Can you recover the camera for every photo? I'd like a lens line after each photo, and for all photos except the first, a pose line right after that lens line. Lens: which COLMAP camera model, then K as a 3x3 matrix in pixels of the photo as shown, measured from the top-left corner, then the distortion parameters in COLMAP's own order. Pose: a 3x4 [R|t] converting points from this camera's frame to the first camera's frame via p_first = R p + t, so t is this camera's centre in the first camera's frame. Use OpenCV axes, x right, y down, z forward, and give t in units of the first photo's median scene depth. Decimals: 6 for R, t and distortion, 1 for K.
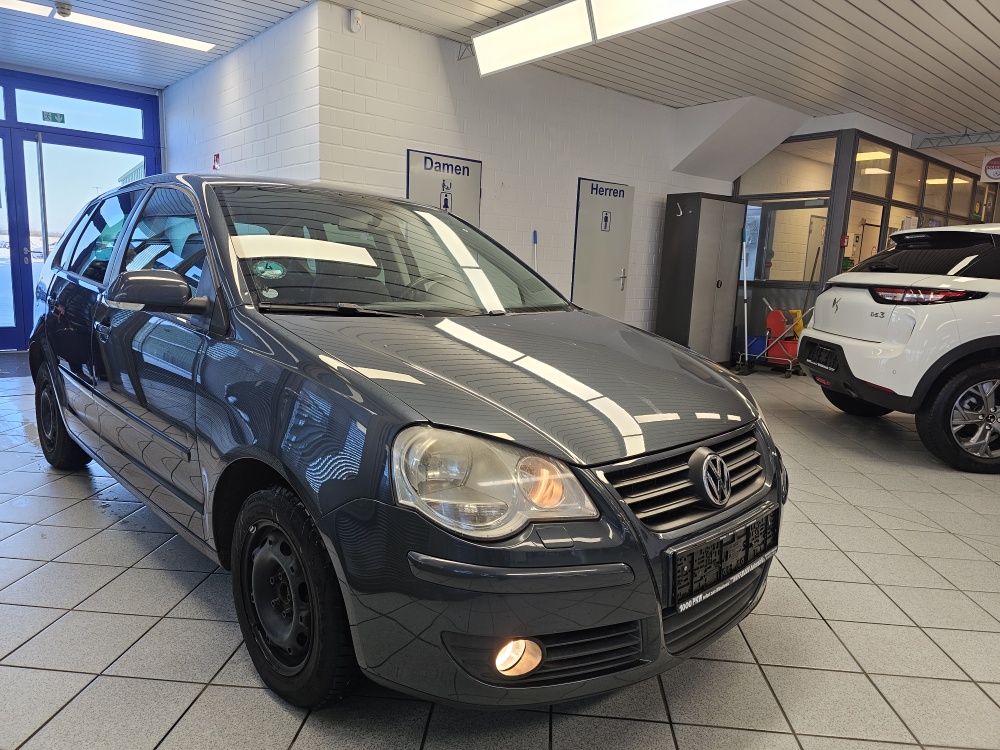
lens RADIAL K [[673.5, 0, 502.8], [0, 673.5, 371.3], [0, 0, 1]] dist [0.039863, -0.003511]
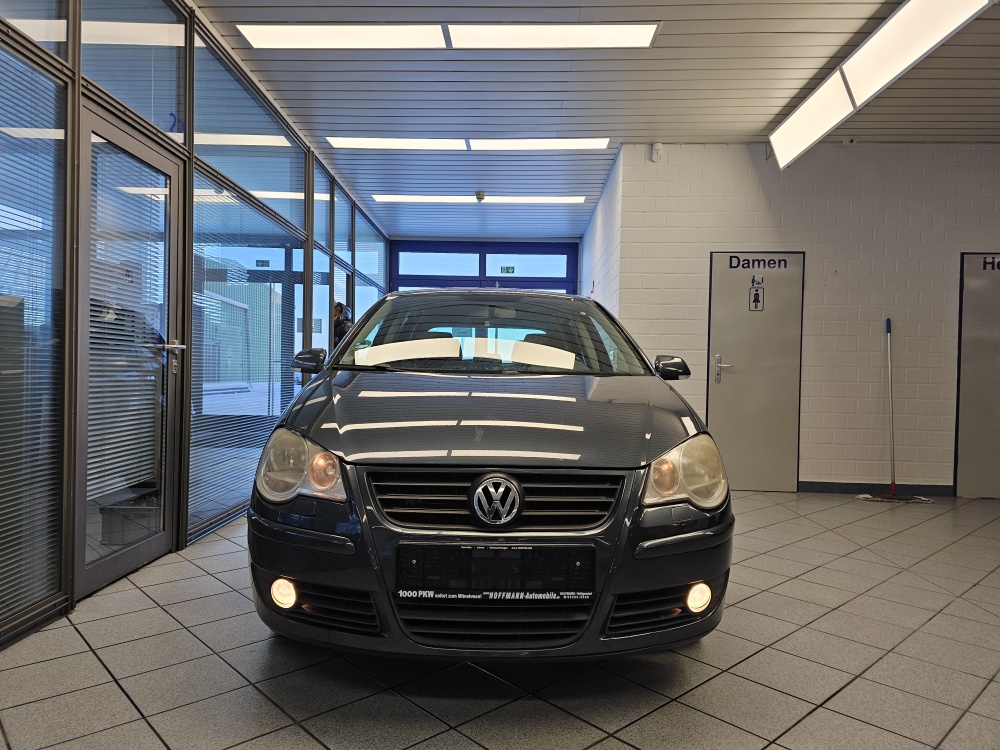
lens RADIAL K [[668.6, 0, 514.2], [0, 668.6, 378.4], [0, 0, 1]] dist [0.098099, -0.104087]
pose [[0.748069, -0.020845, -0.663294, 0.306197], [-0.089506, 0.987204, -0.131970, 0.030920], [0.657557, 0.158091, 0.736631, 0.052587]]
